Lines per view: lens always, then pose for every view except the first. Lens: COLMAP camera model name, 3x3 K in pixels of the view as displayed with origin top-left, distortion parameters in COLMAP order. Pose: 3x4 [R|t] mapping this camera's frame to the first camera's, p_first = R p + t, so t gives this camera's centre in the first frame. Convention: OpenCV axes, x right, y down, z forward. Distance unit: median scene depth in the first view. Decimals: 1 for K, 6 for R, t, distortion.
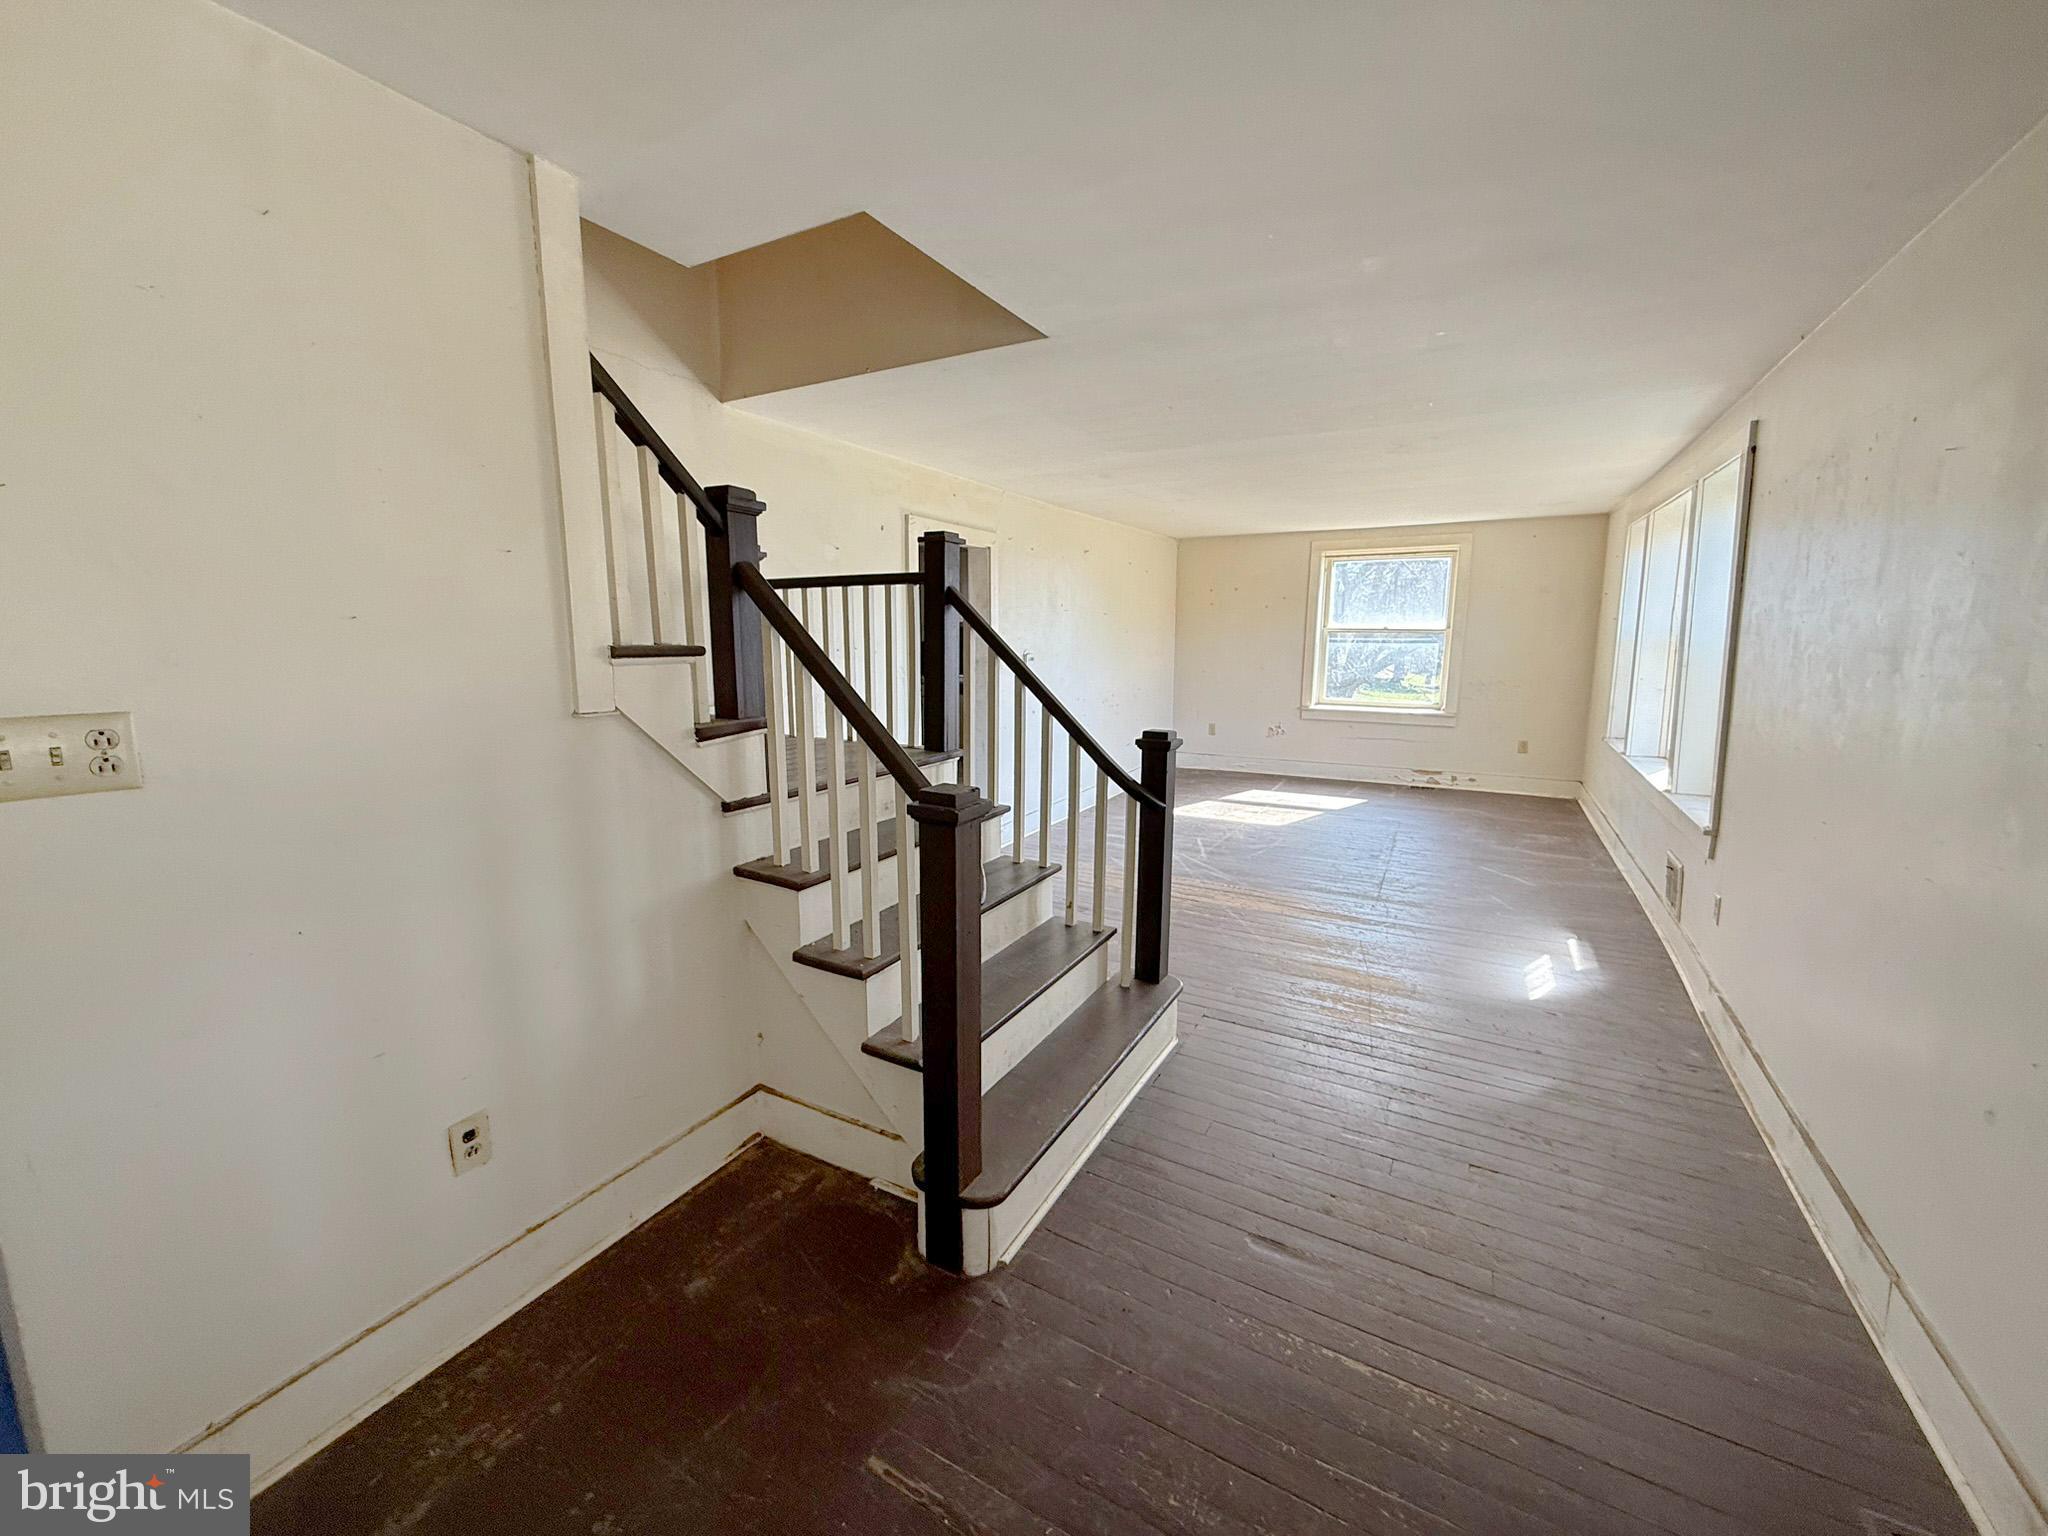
lens RADIAL K [[822.4, 0, 1002.7], [0, 822.4, 761.8], [0, 0, 1]] dist [-0.003559, -0.000719]
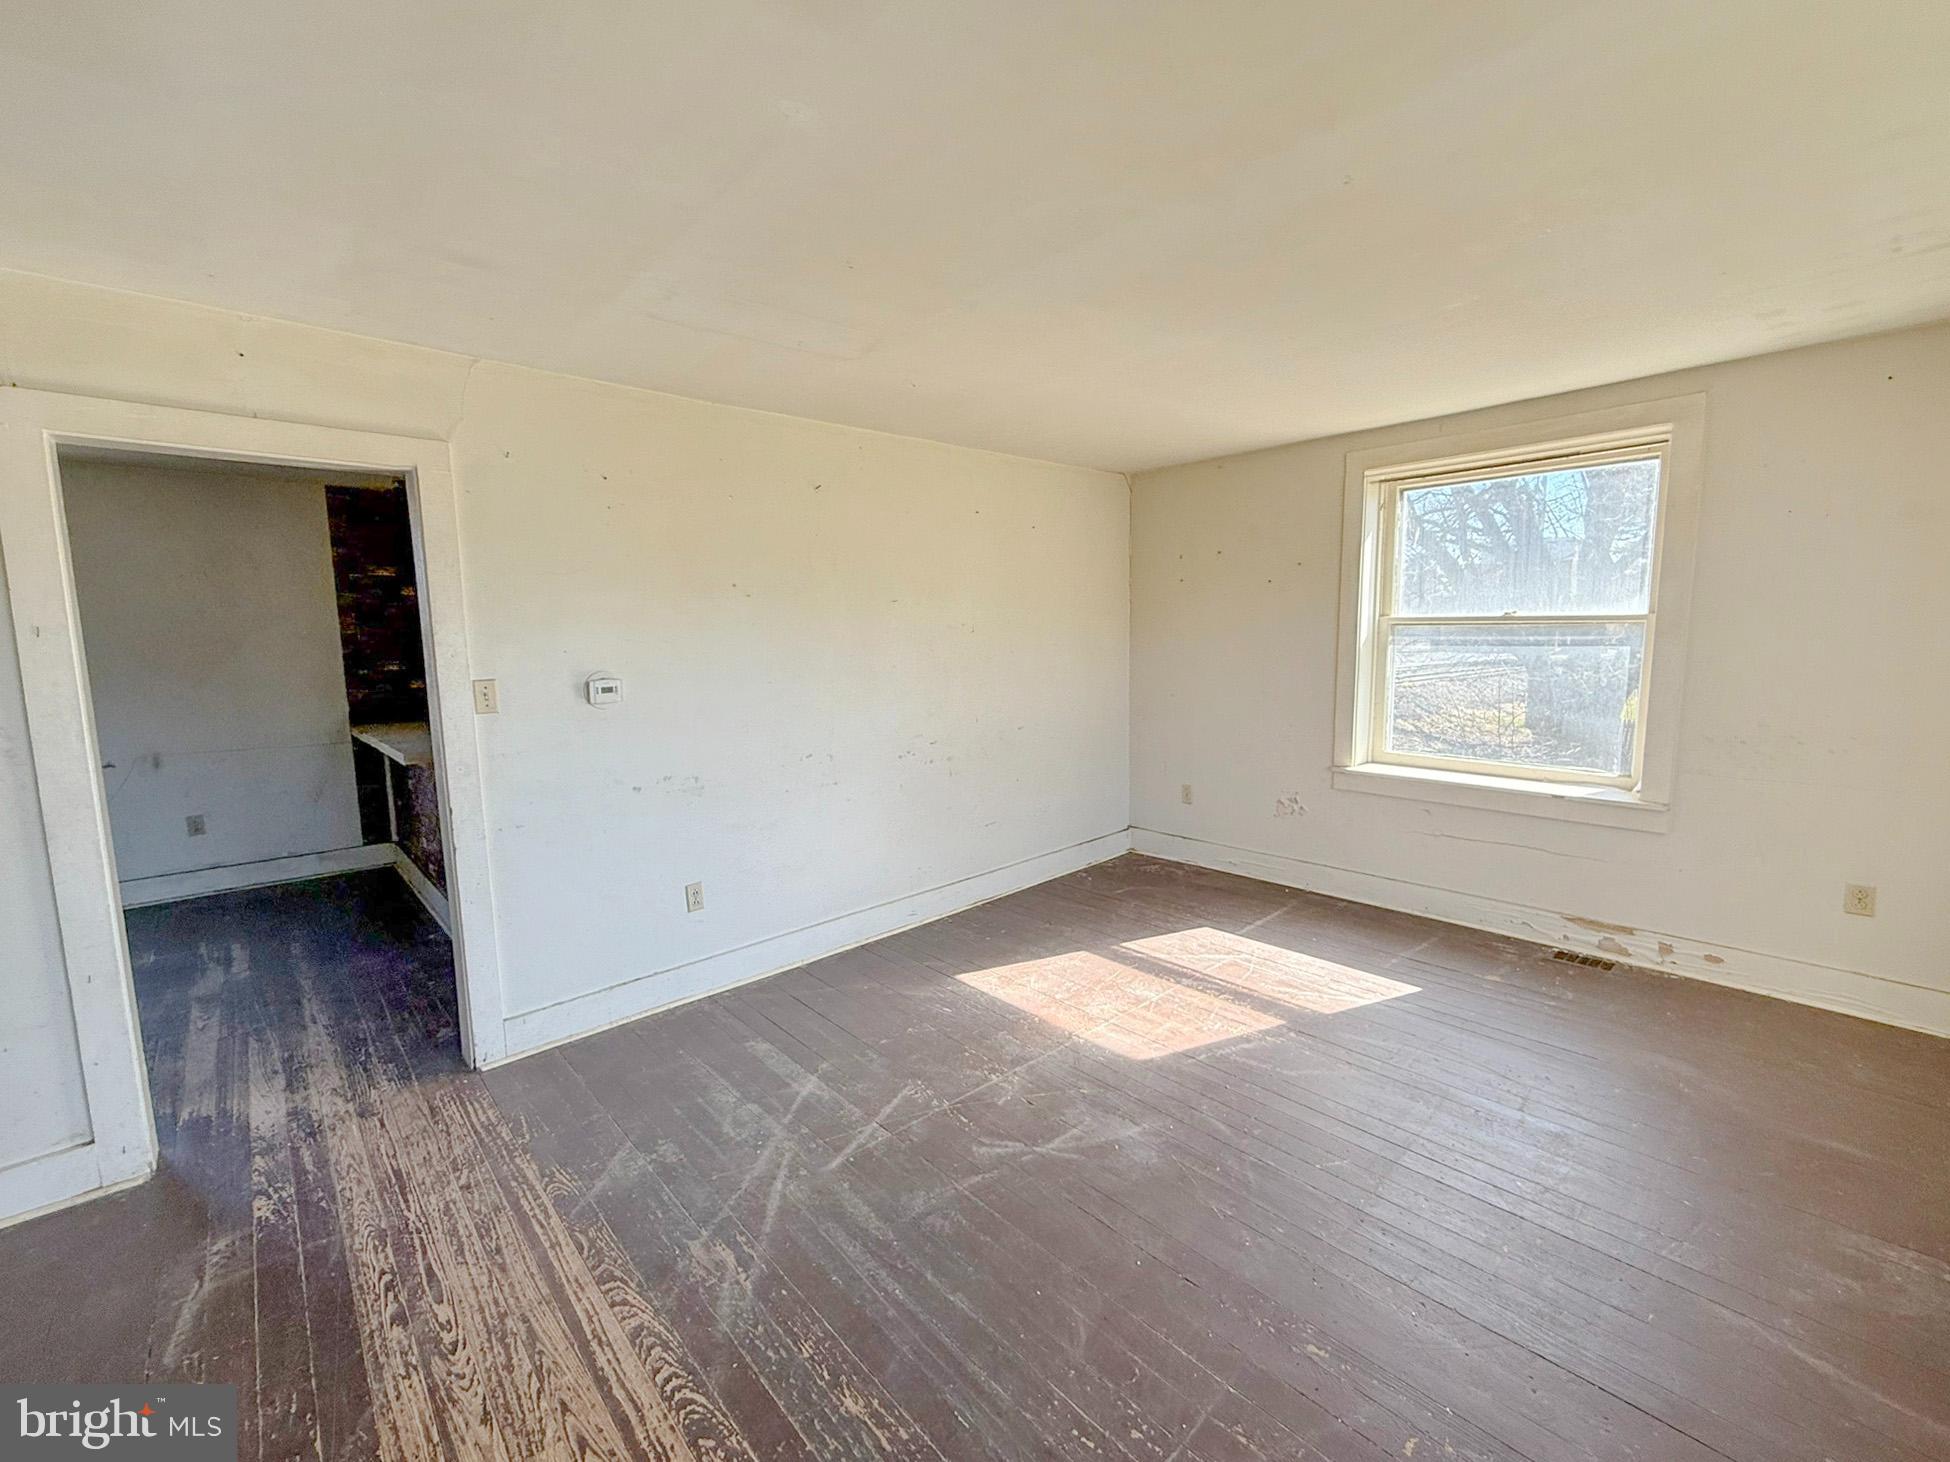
lens RADIAL K [[783.0, 0, 991.1], [0, 783.0, 722.5], [0, 0, 1]] dist [-0.003559, -0.000719]
pose [[0.952463, 0.022586, -0.303816, 0.322268], [-0.034426, 0.998840, -0.033670, -0.074183], [0.302703, 0.042529, 0.952136, 0.474309]]
